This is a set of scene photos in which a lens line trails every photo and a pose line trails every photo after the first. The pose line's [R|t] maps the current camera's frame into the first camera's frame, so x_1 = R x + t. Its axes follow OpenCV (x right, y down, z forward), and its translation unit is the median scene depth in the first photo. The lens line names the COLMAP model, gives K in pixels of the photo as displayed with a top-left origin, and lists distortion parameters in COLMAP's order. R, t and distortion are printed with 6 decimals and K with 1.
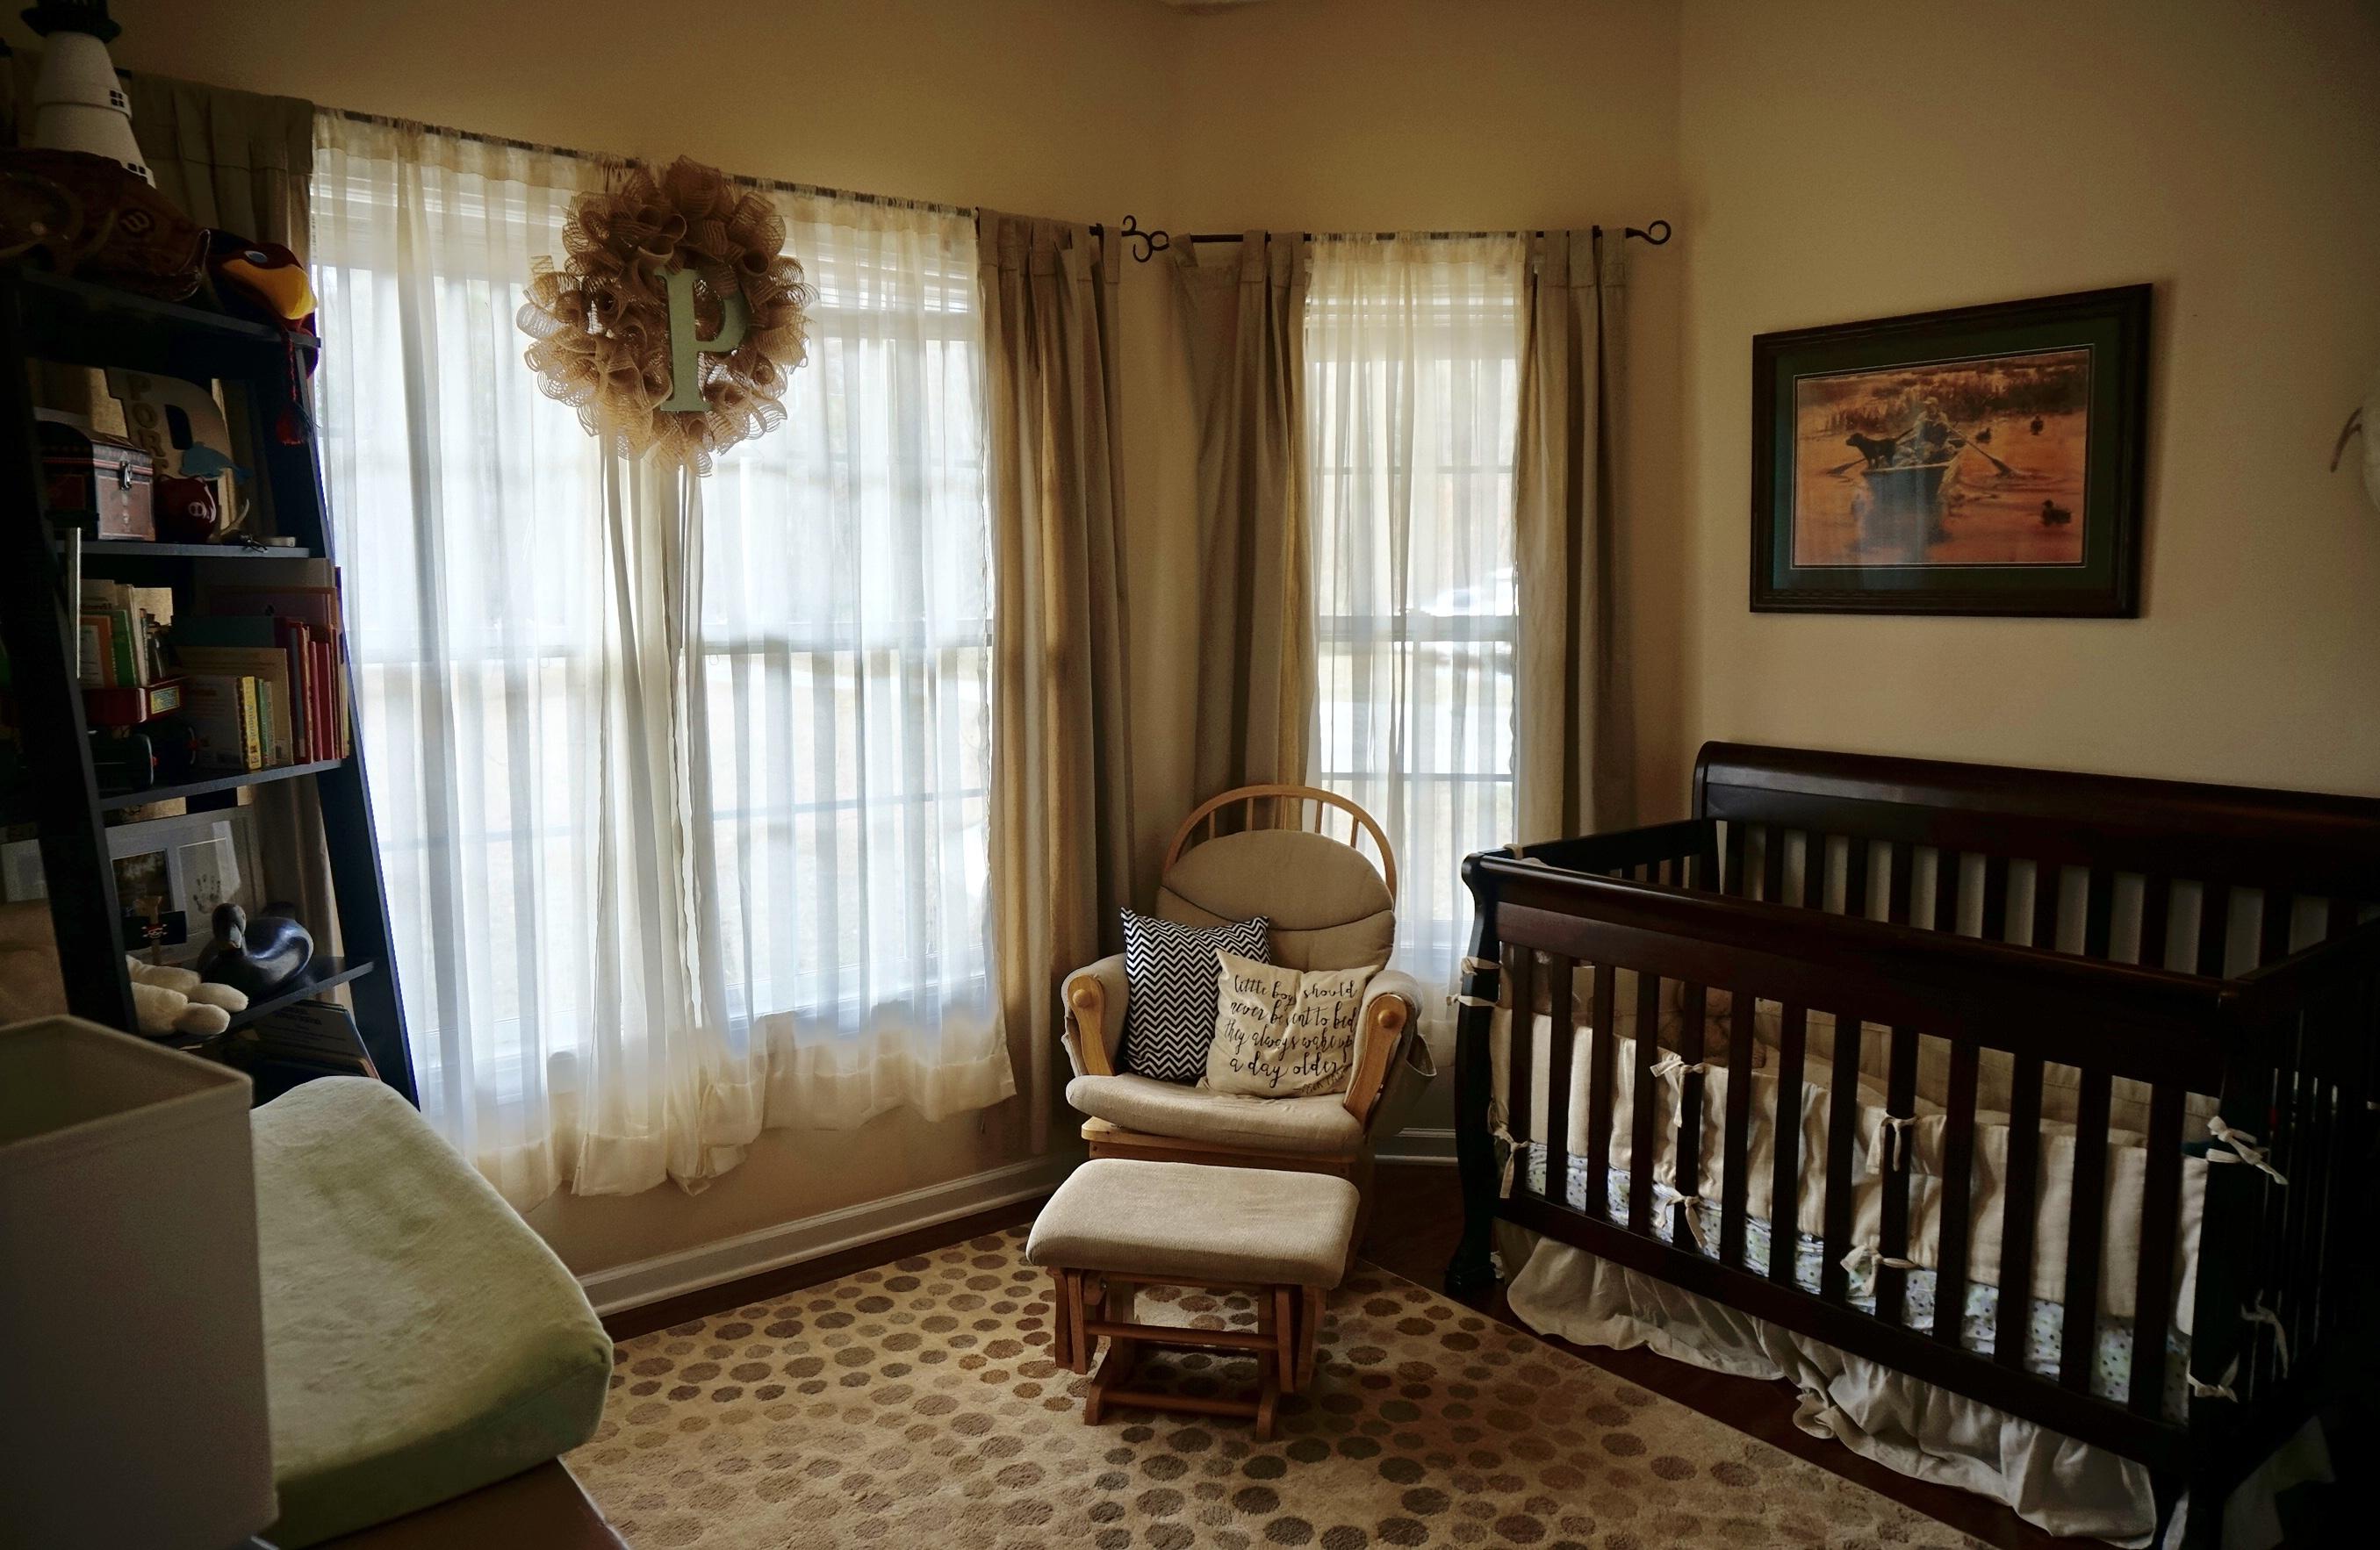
lens RADIAL K [[1653.3, 0, 1189.3], [0, 1653.3, 775.2], [0, 0, 1]] dist [0.003134, 0.001557]
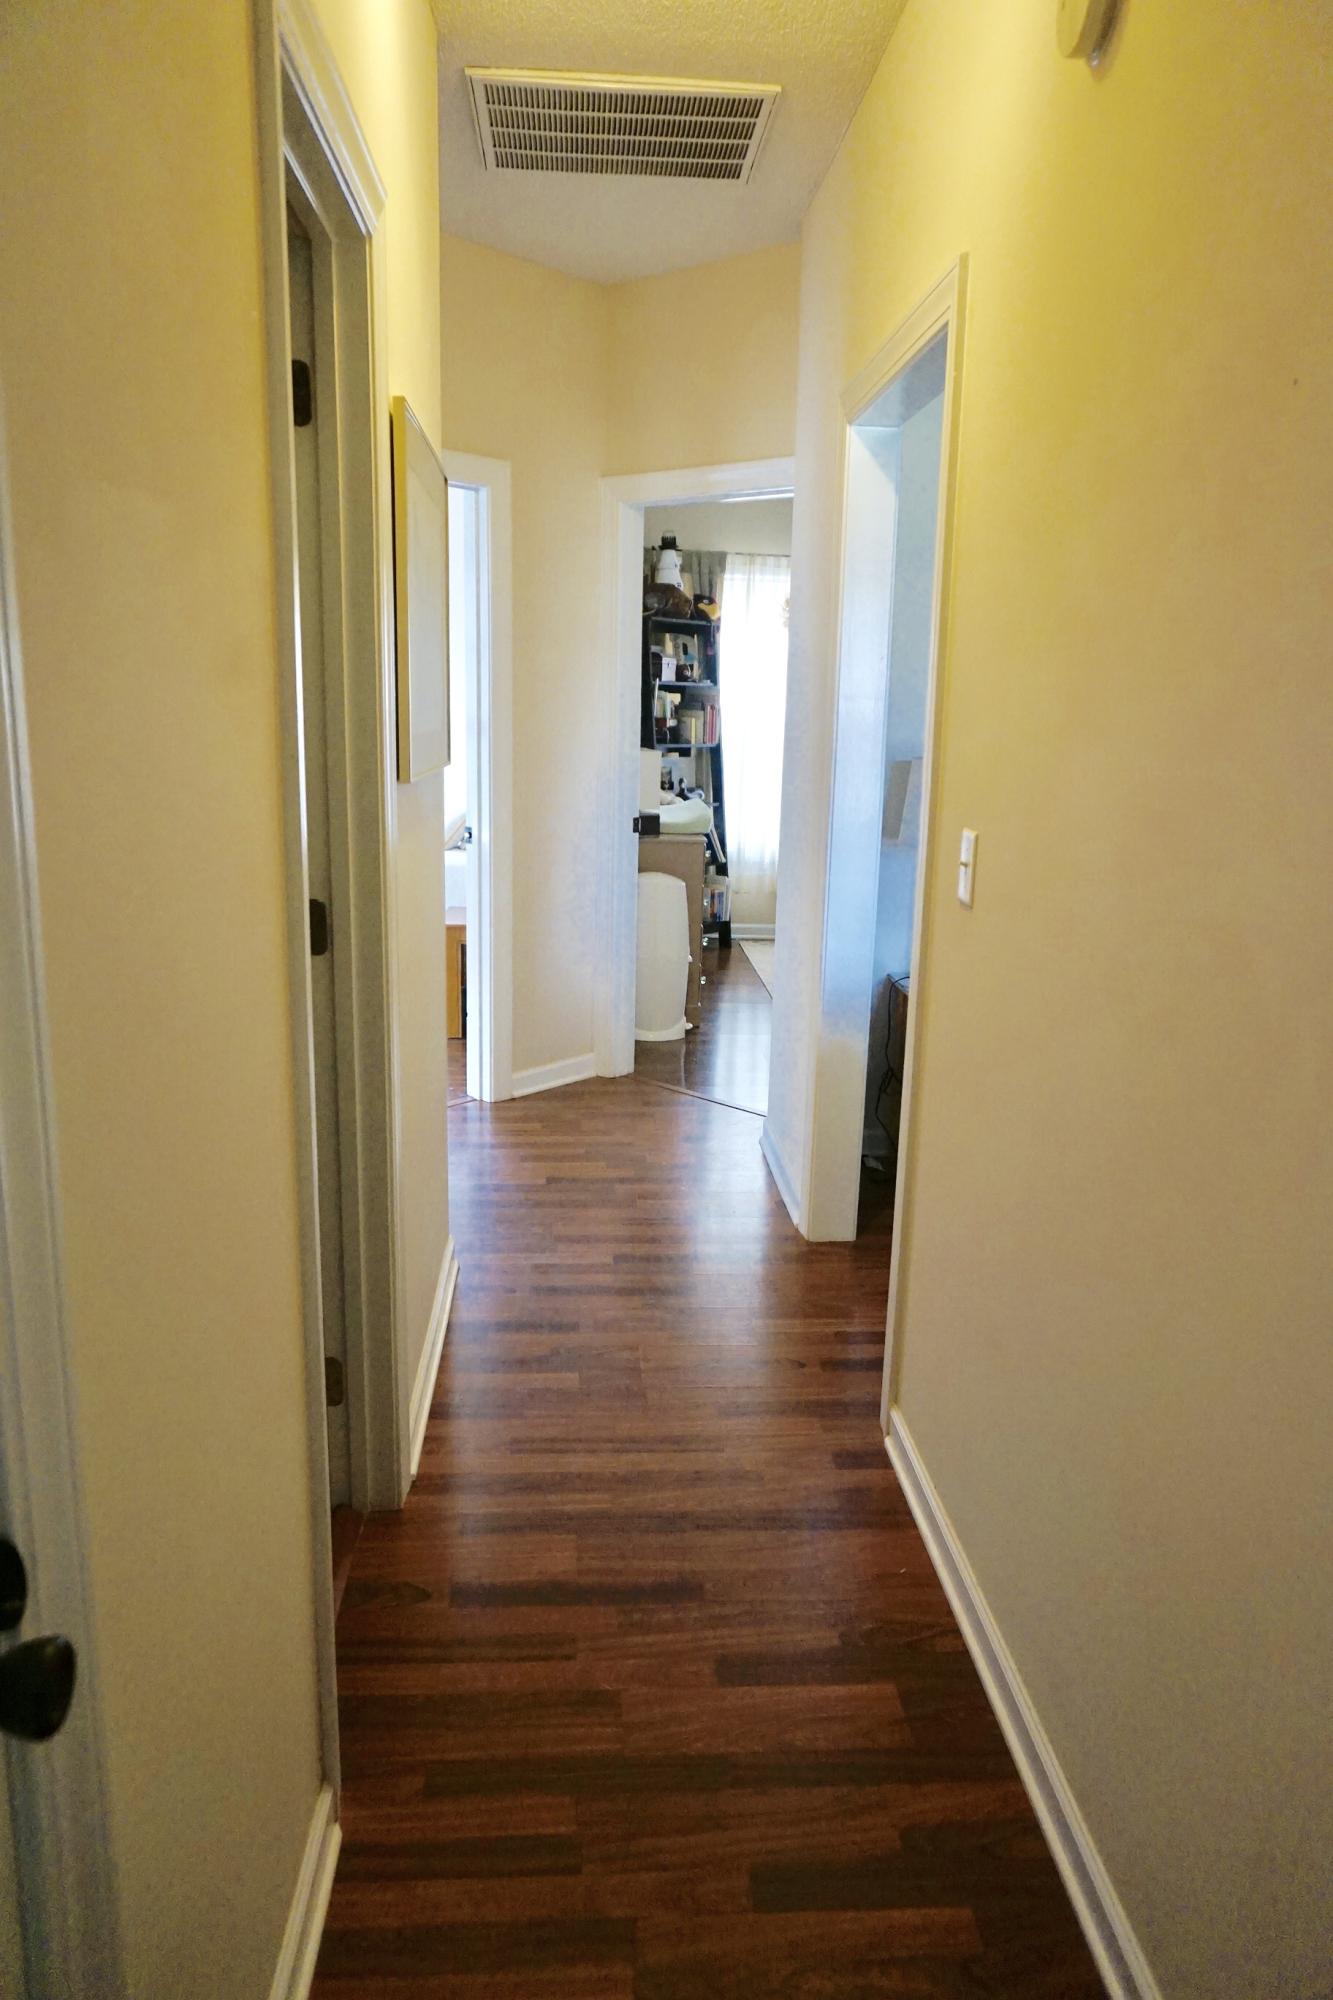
lens RADIAL K [[1361.3, 0, 665.1], [0, 1361.3, 998.9], [0, 0, 1]] dist [-0.024738, 0.018325]
pose [[0.821570, 0.131416, -0.554754, 1.132252], [-0.079013, 0.989926, 0.117489, 0.205794], [0.564605, -0.052693, 0.823677, -1.552731]]
